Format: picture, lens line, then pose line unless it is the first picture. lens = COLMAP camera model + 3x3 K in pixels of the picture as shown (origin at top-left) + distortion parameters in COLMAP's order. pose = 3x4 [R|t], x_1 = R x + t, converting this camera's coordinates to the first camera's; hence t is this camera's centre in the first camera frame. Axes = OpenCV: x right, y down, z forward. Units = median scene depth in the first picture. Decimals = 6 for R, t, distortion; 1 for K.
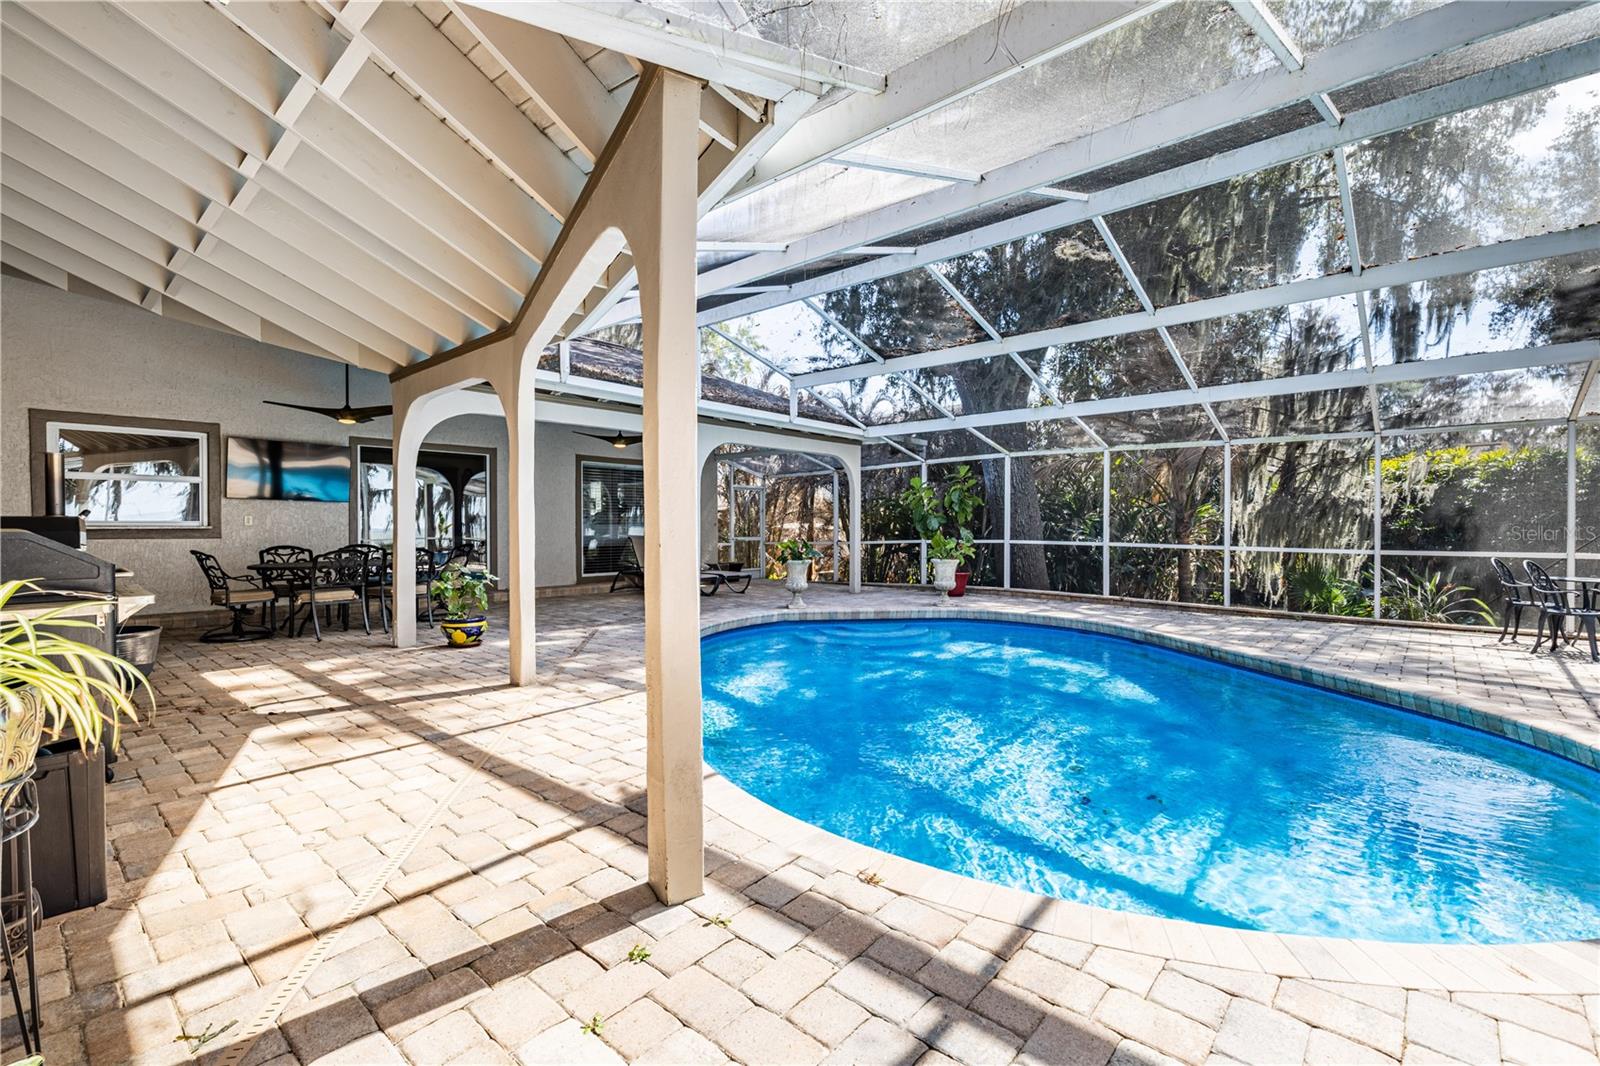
lens RADIAL K [[712.3, 0, 804.4], [0, 712.3, 534.2], [0, 0, 1]] dist [0.003545, -0.000600]
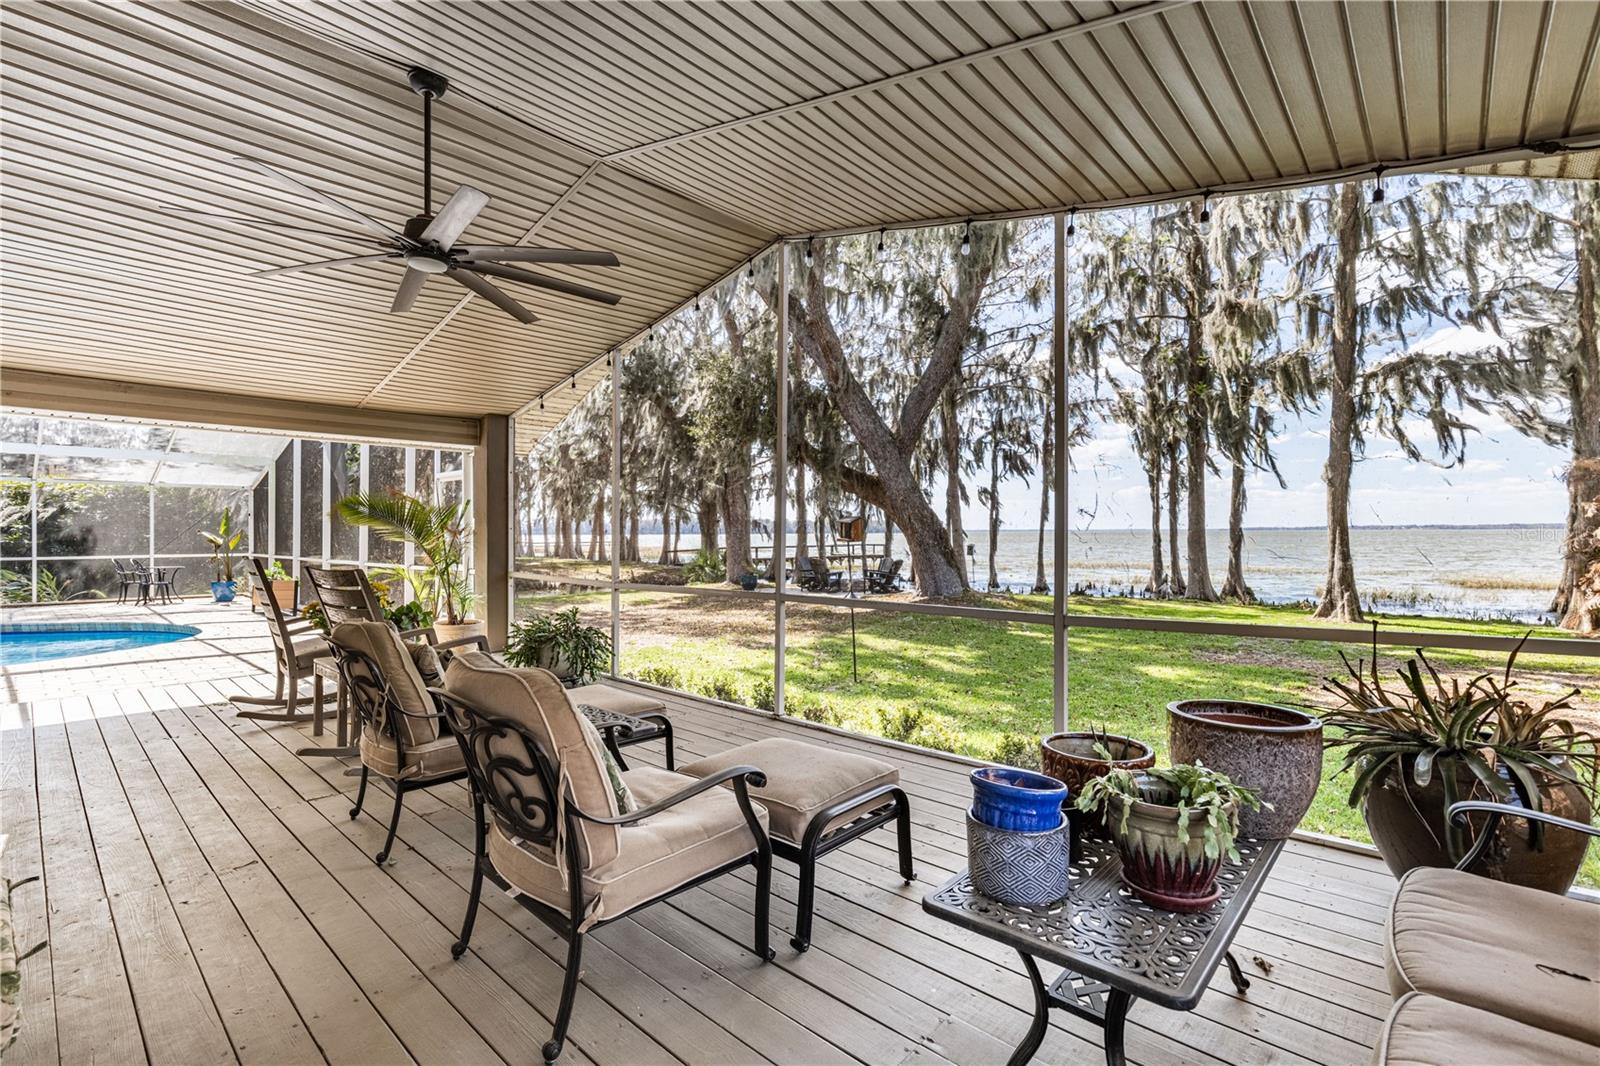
lens RADIAL K [[712.3, 0, 804.4], [0, 712.3, 534.2], [0, 0, 1]] dist [0.003545, -0.000600]
pose [[-0.001339, 0.002105, 0.999997, -0.843066], [0.011987, 0.999926, -0.002089, -0.003876], [-0.999927, 0.011985, -0.001364, -0.746983]]
